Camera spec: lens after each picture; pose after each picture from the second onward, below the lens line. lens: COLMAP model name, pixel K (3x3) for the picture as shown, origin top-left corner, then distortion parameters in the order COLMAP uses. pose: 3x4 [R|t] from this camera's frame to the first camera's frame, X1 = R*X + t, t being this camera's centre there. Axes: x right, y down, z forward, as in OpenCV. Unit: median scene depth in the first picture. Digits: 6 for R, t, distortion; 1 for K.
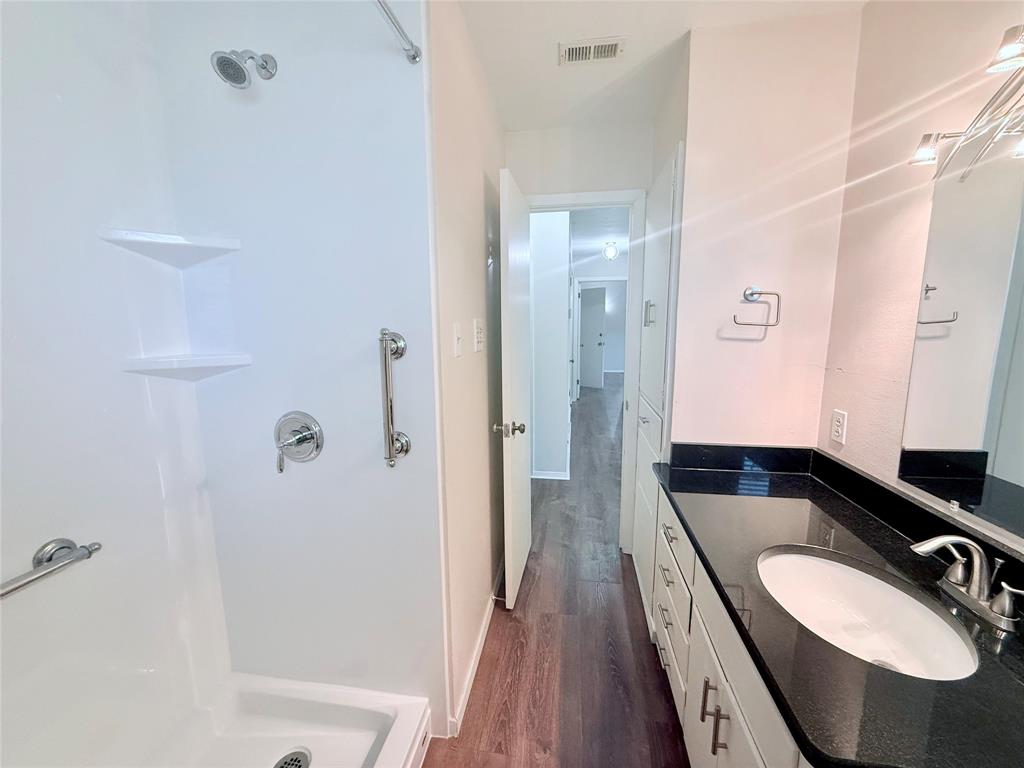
lens RADIAL K [[409.6, 0, 508.7], [0, 409.6, 382.2], [0, 0, 1]] dist [-0.001286, 0.000294]
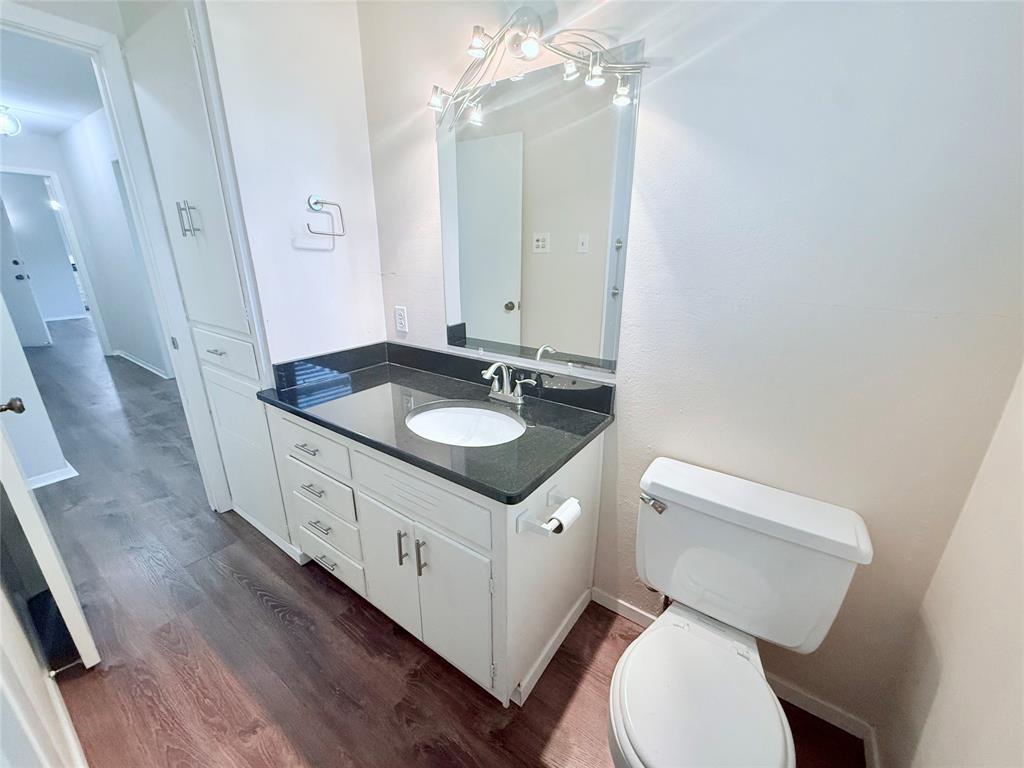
lens RADIAL K [[409.6, 0, 510.8], [0, 409.6, 383.5], [0, 0, 1]] dist [-0.001286, 0.000294]
pose [[0.438466, -0.271508, 0.856756, -0.191757], [0.122136, 0.962435, 0.242492, 0.030499], [-0.890410, -0.001684, 0.455156, 0.098326]]
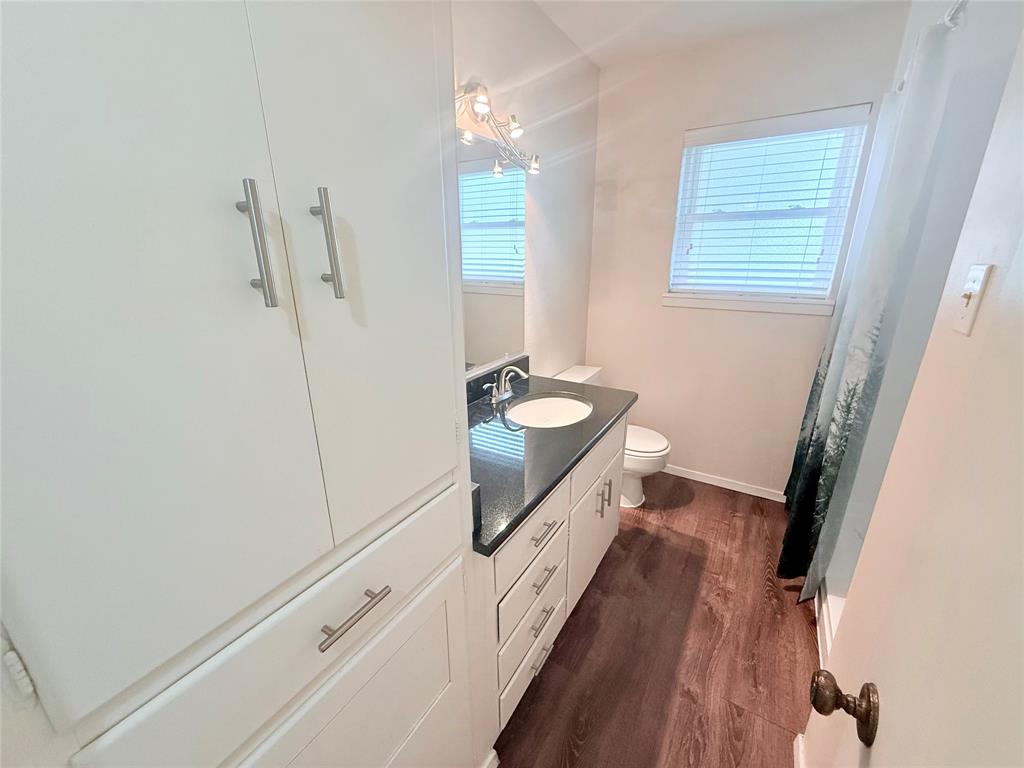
lens RADIAL K [[409.6, 0, 508.5], [0, 409.6, 383.8], [0, 0, 1]] dist [-0.001286, 0.000294]
pose [[-0.919397, -0.107372, 0.378393, 0.174363], [0.071747, 0.900100, 0.429736, -0.234173], [-0.386733, 0.422246, -0.819845, 1.483844]]
